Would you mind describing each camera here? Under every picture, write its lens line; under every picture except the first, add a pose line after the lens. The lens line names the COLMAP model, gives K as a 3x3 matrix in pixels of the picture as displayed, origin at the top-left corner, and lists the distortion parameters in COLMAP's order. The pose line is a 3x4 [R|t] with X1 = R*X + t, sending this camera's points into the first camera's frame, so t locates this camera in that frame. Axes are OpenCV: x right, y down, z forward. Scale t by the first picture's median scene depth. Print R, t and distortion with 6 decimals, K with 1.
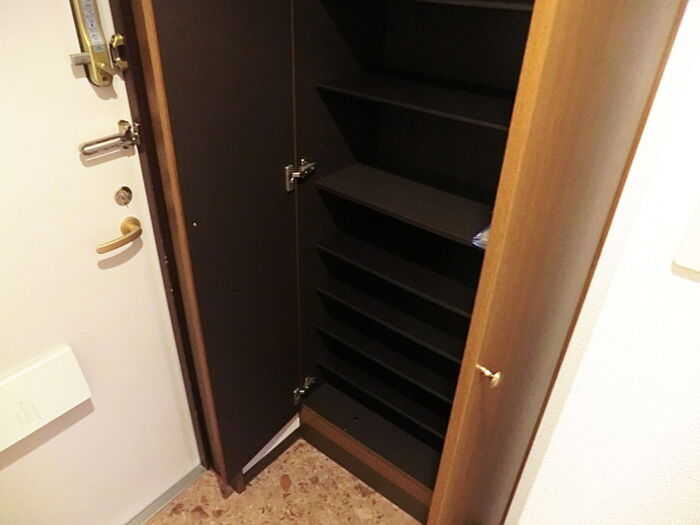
lens RADIAL K [[489.8, 0, 350.0], [0, 489.8, 262.5], [0, 0, 1]] dist [-0.076246, 0.001978]
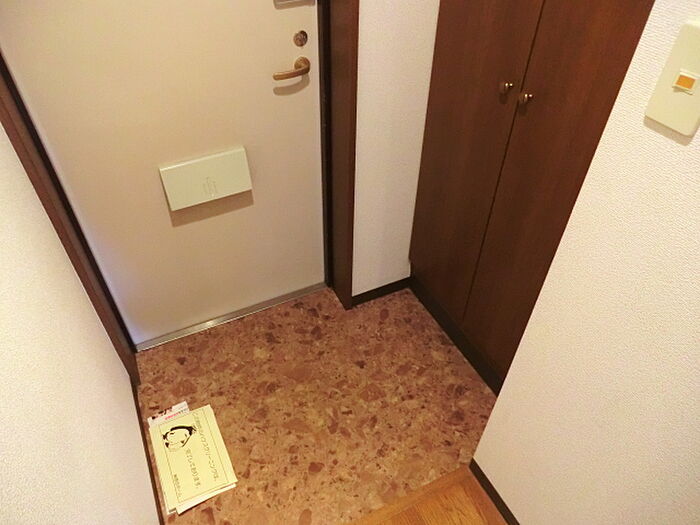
lens RADIAL K [[489.8, 0, 350.0], [0, 489.8, 262.5], [0, 0, 1]] dist [-0.076246, 0.001978]
pose [[0.905469, 0.274184, -0.323958, 0.214508], [-0.207616, 0.951899, 0.225354, 0.107987], [0.370163, -0.136793, 0.918840, -0.199709]]
